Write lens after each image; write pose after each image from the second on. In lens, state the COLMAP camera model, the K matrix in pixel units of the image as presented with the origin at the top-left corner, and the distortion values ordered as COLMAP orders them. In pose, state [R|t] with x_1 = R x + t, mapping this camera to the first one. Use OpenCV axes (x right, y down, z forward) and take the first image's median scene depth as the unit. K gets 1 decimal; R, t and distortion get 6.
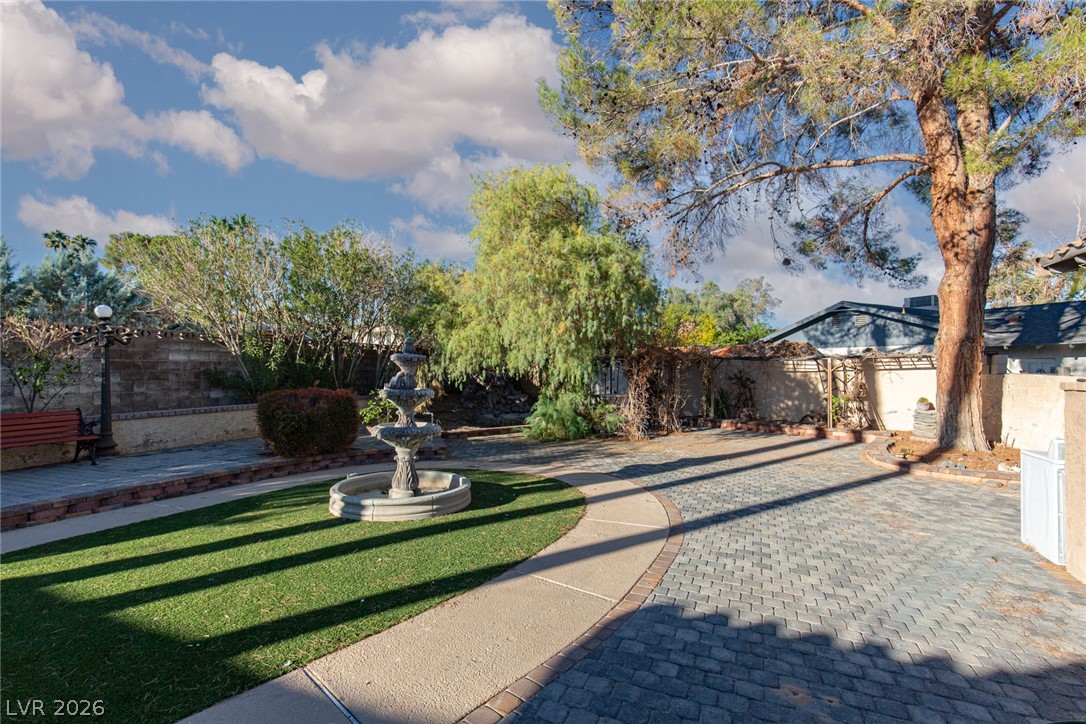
lens RADIAL K [[501.3, 0, 534.4], [0, 501.3, 361.6], [0, 0, 1]] dist [0.011477, -0.002959]
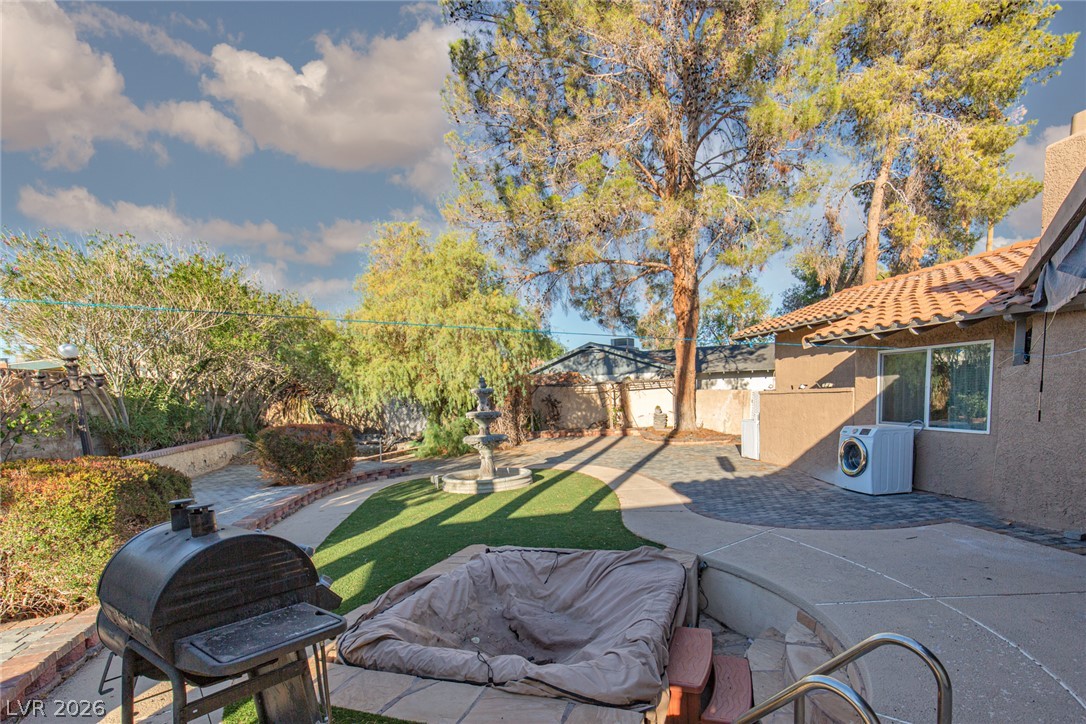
lens RADIAL K [[501.3, 0, 595.6], [0, 501.3, 451.7], [0, 0, 1]] dist [0.011477, -0.002959]
pose [[0.772033, -0.109799, 0.626026, -0.486383], [0.030758, 0.990265, 0.135752, -0.011567], [-0.634838, -0.085550, 0.767895, -0.188251]]
